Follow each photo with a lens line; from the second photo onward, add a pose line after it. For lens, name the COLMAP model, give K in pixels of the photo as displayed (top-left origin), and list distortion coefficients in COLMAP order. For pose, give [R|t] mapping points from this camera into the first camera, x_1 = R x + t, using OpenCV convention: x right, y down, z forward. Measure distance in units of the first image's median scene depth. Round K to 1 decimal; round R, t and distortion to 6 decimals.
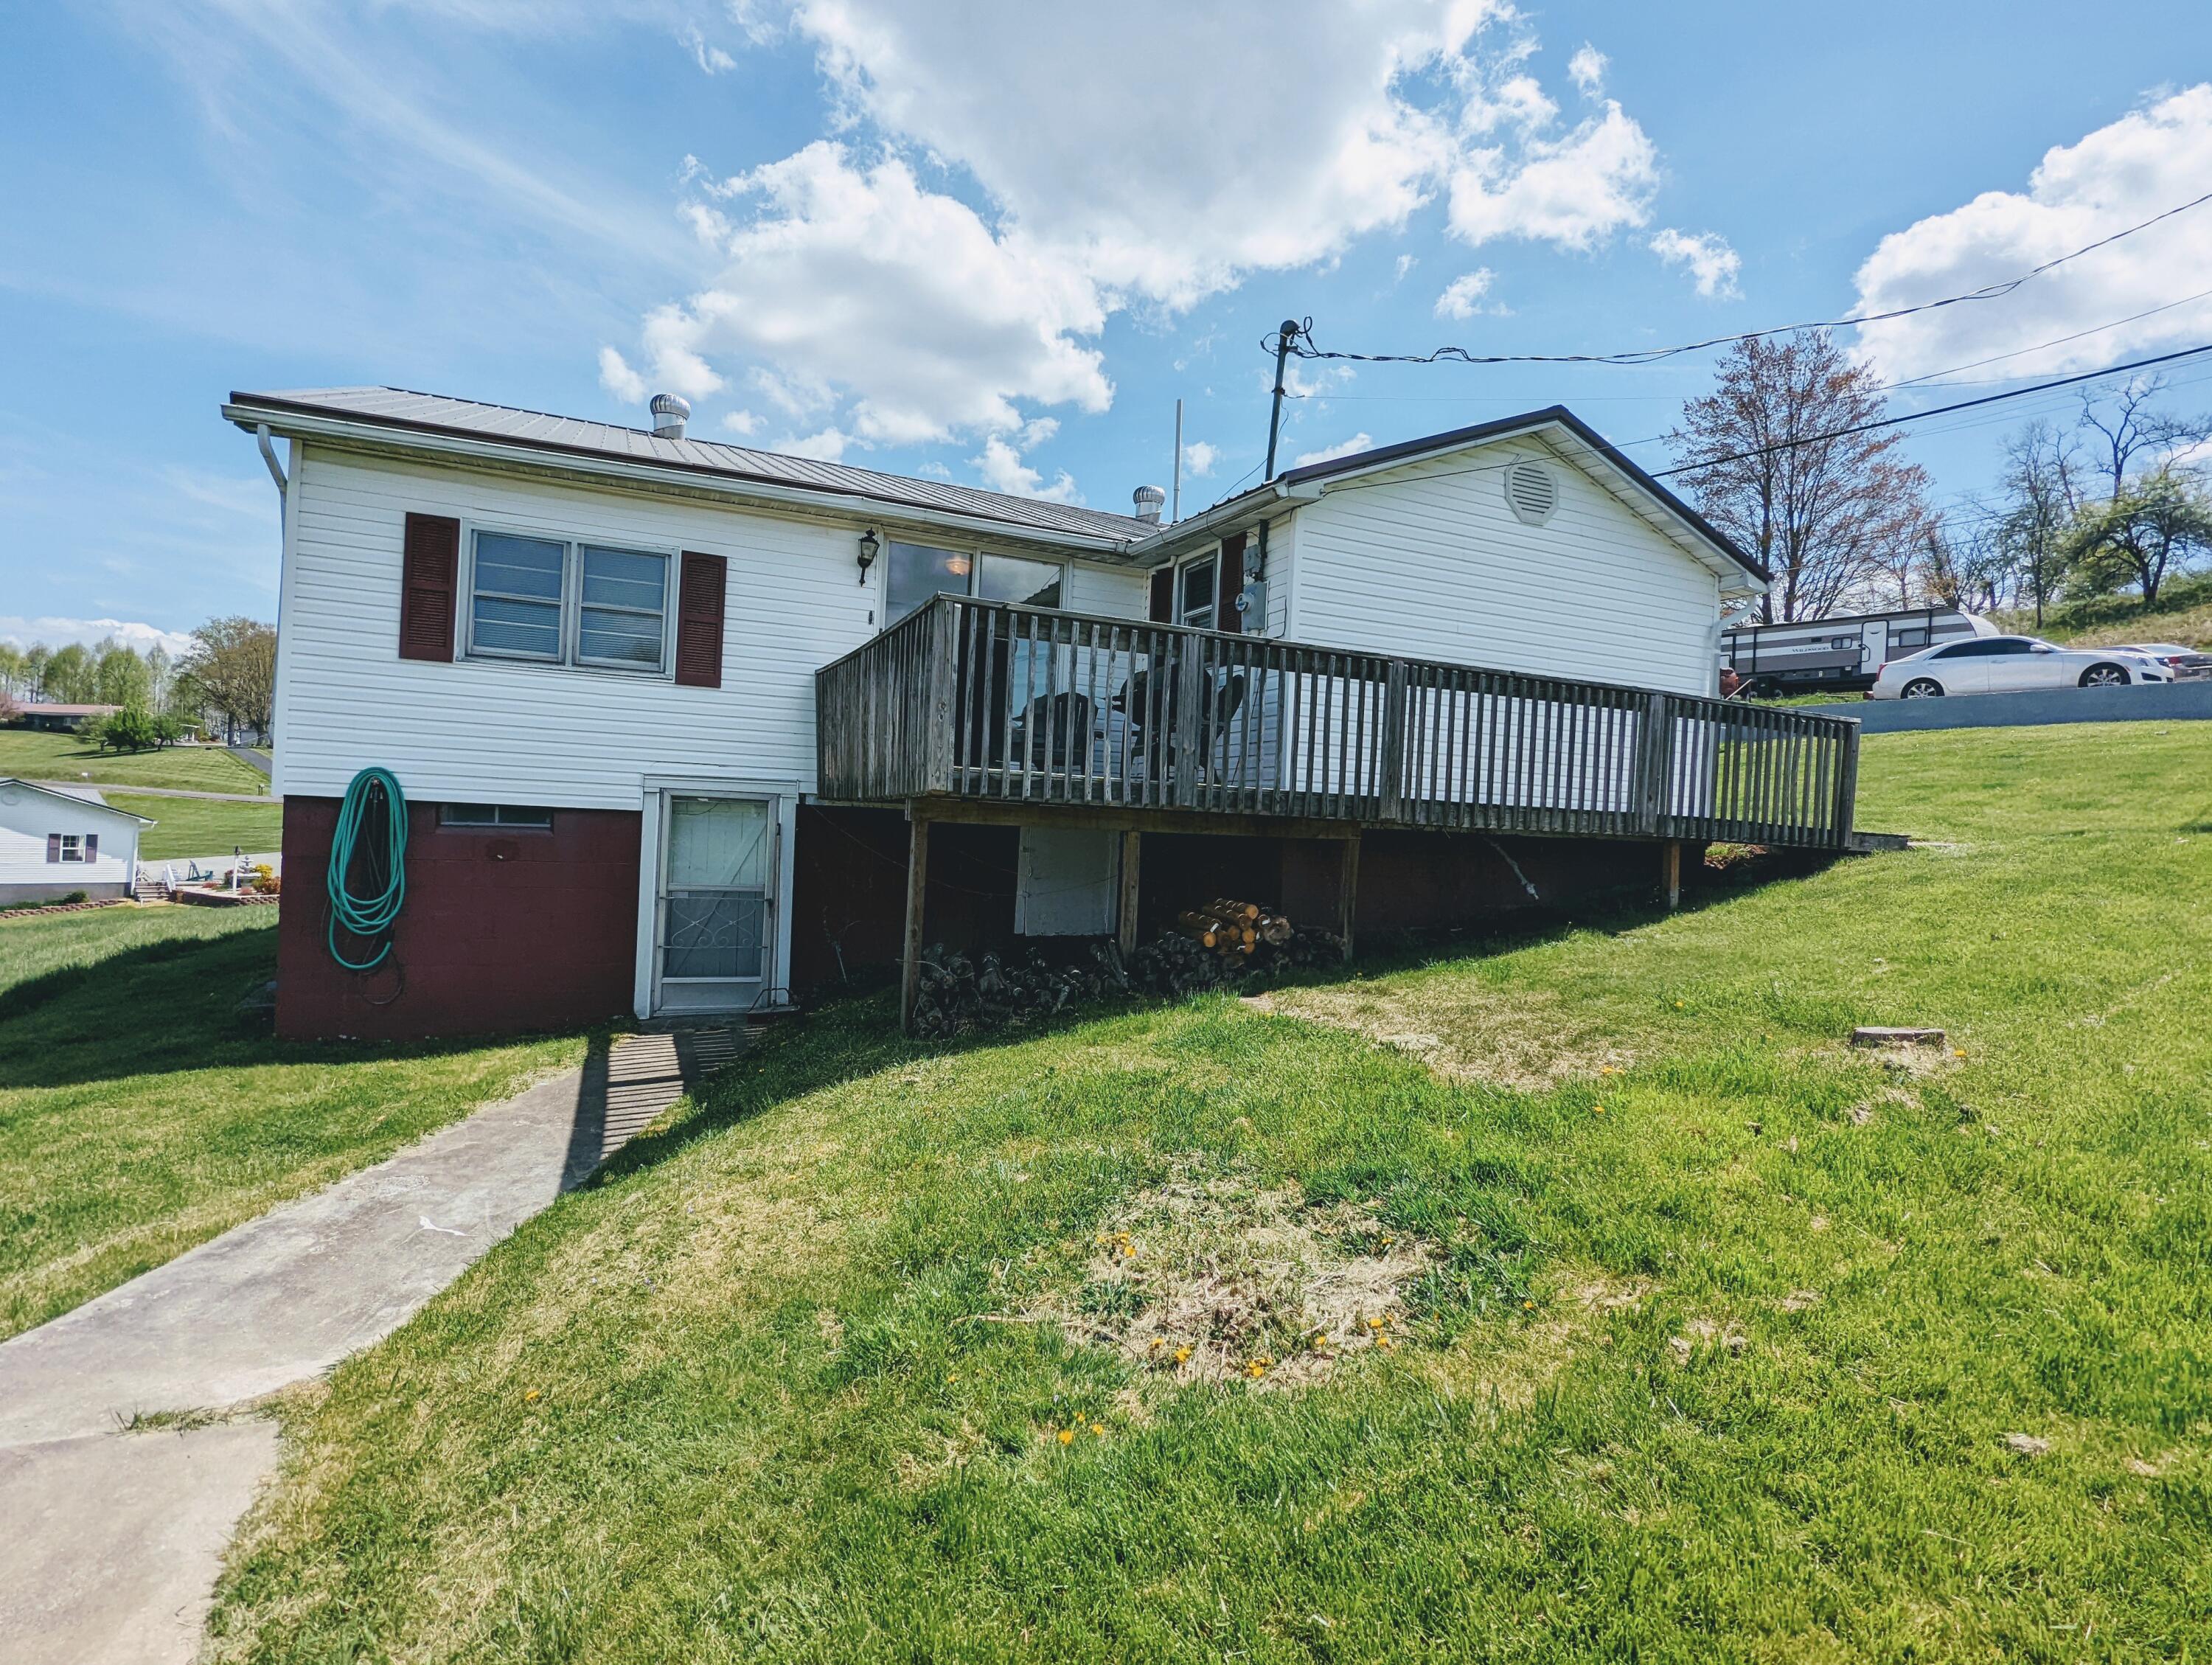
lens RADIAL K [[1064.6, 0, 1107.0], [0, 1064.6, 824.8], [0, 0, 1]] dist [0.003971, -0.006227]
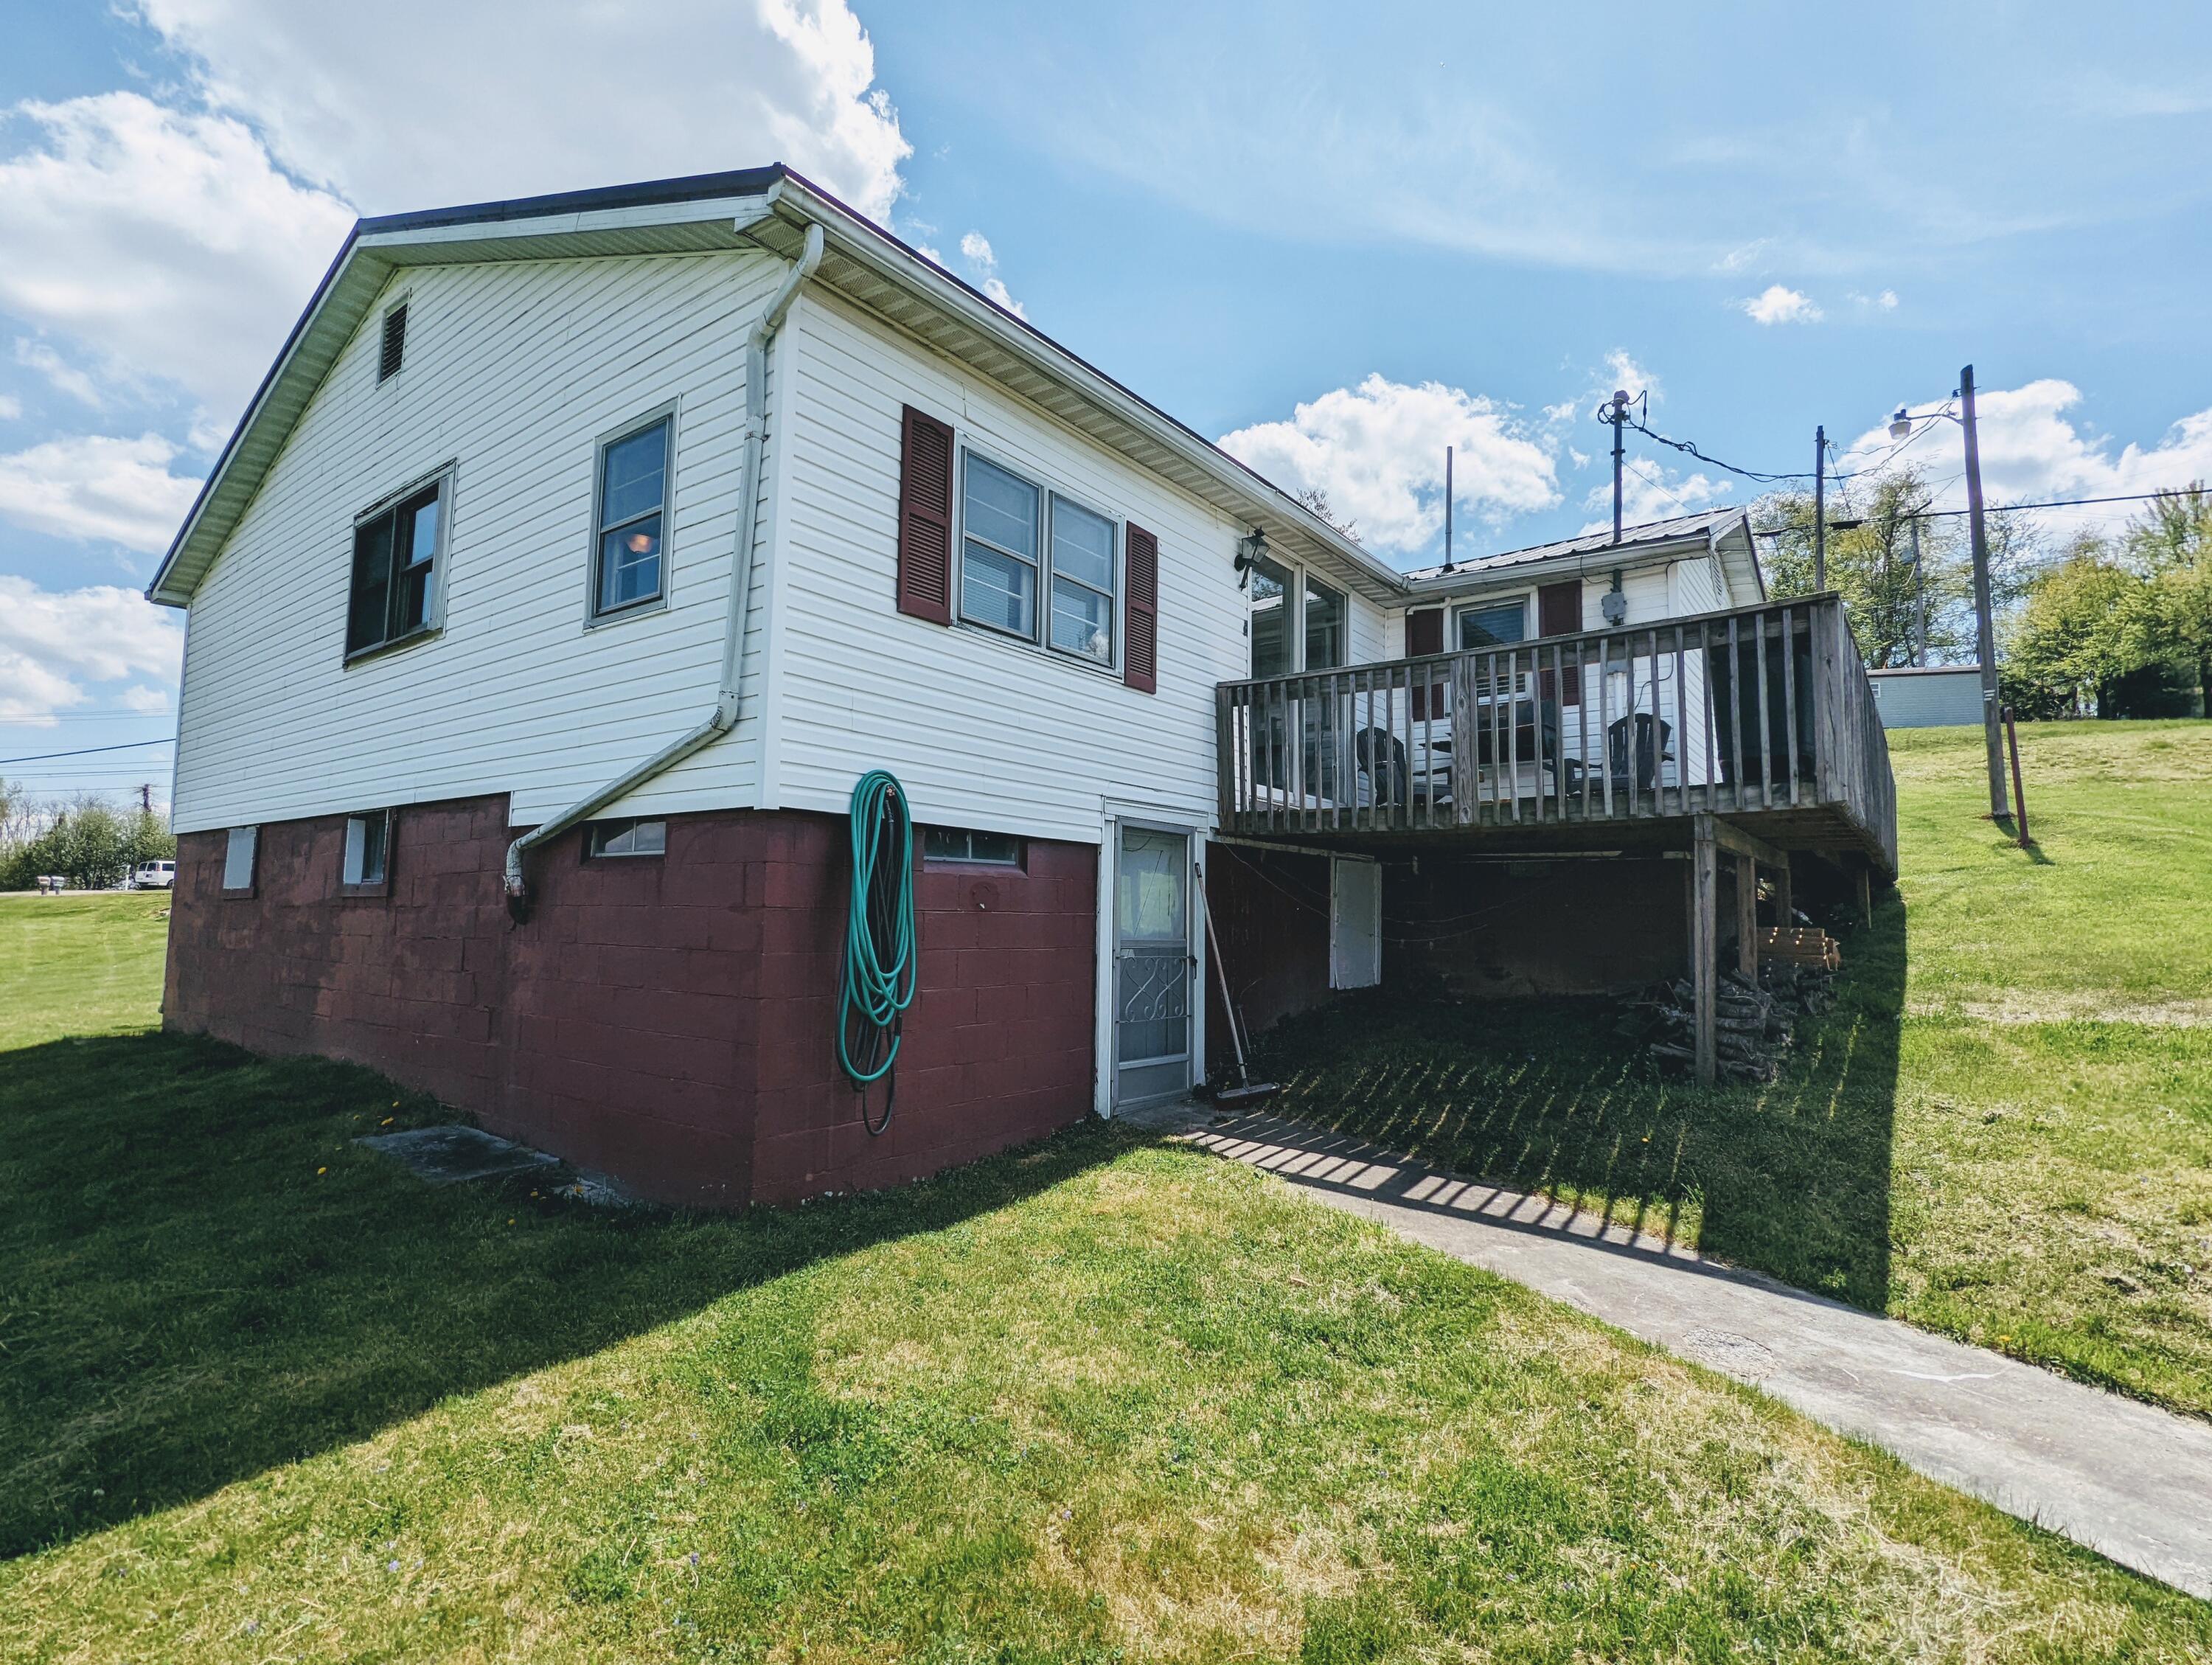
lens RADIAL K [[1064.6, 0, 1102.1], [0, 1064.6, 838.6], [0, 0, 1]] dist [0.003971, -0.006227]
pose [[0.876312, 0.002060, 0.481739, -0.805180], [0.032896, 0.997401, -0.064104, 0.032316], [-0.480619, 0.072023, 0.873967, 0.327465]]
